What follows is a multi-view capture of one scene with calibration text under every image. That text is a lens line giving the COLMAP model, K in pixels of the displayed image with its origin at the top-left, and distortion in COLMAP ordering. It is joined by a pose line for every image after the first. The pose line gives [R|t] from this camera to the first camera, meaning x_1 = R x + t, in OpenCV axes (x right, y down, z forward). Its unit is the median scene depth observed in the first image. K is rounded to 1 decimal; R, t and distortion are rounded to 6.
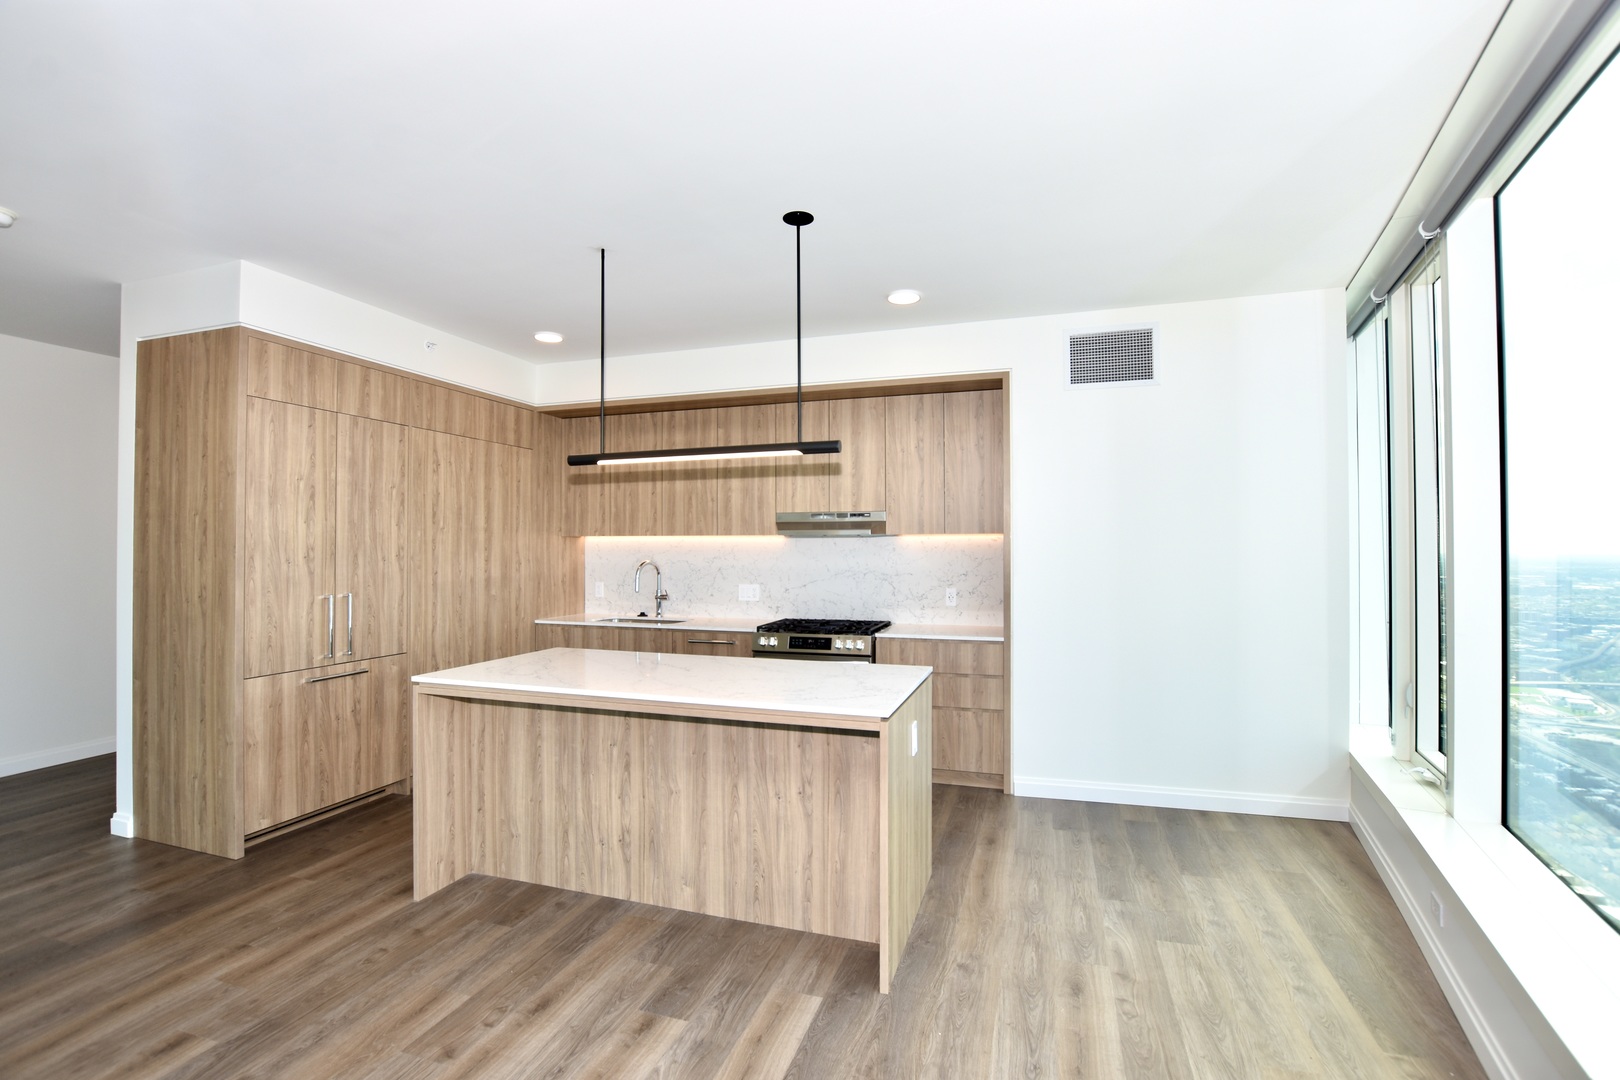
lens RADIAL K [[718.6, 0, 813.9], [0, 718.6, 540.2], [0, 0, 1]] dist [-0.034724, 0.004800]
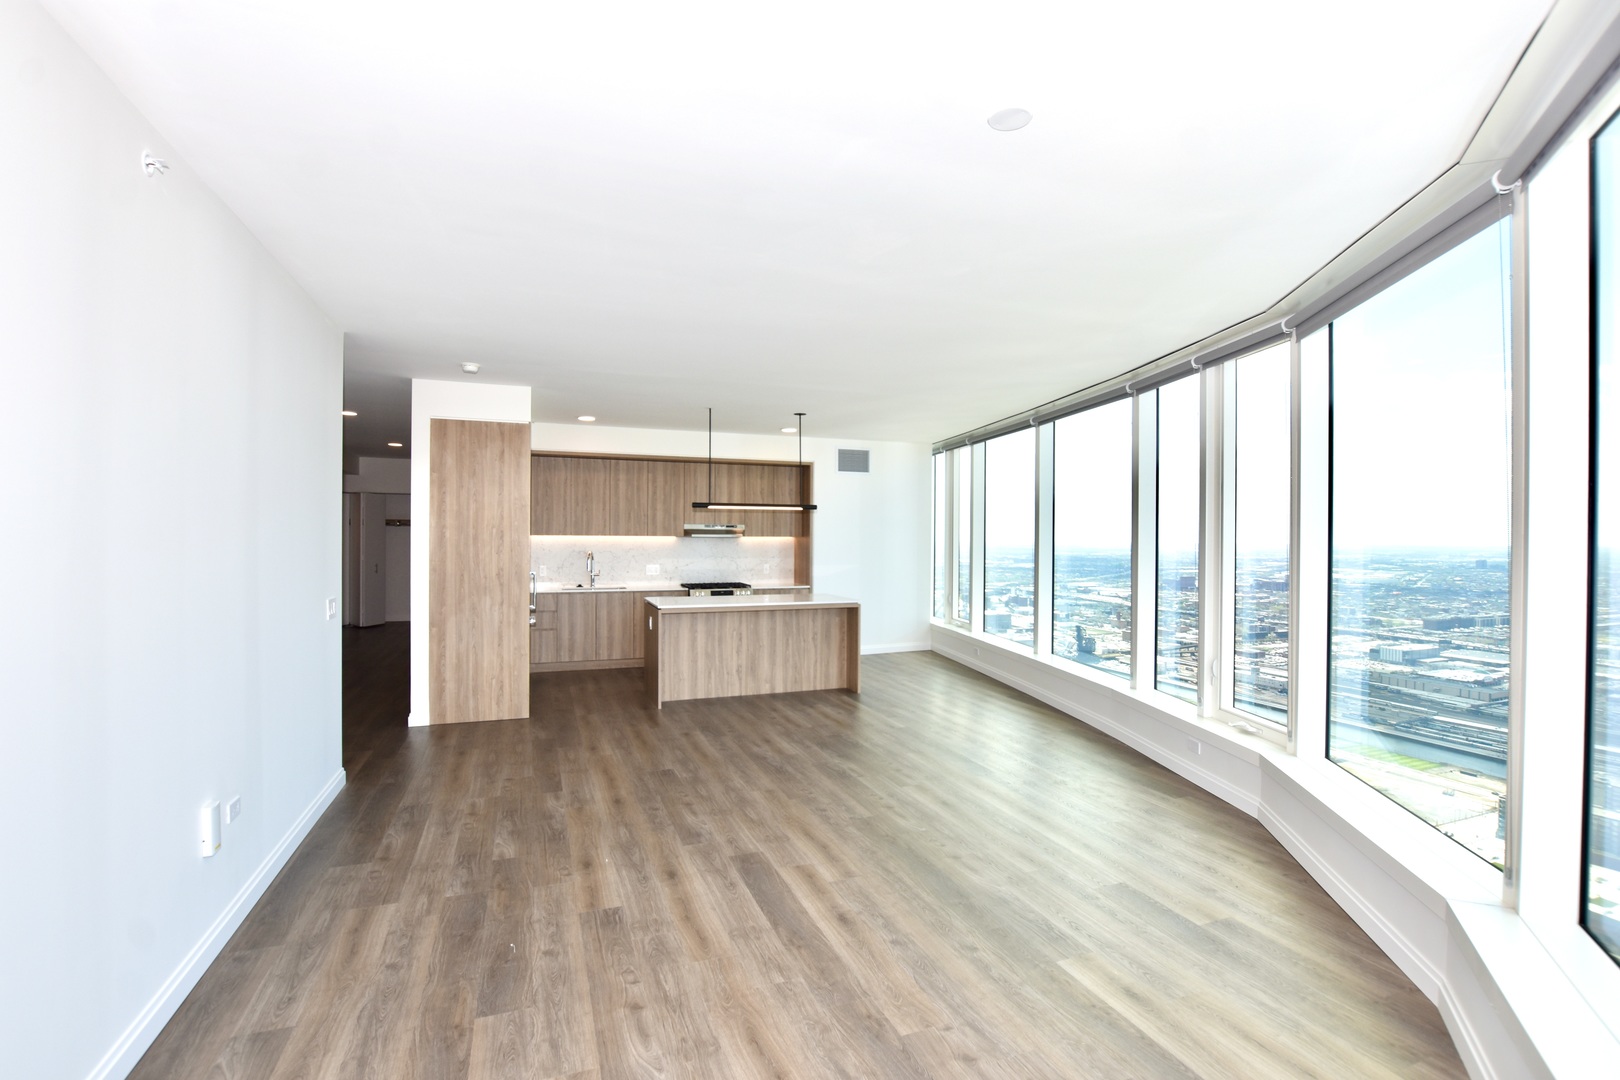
lens RADIAL K [[729.7, 0, 813.2], [0, 729.7, 539.5], [0, 0, 1]] dist [-0.034448, 0.004935]
pose [[0.778248, 0.002236, 0.627953, -1.335131], [-0.014133, 0.999803, 0.013955, -0.041396], [-0.627798, -0.019736, 0.778126, -0.860675]]
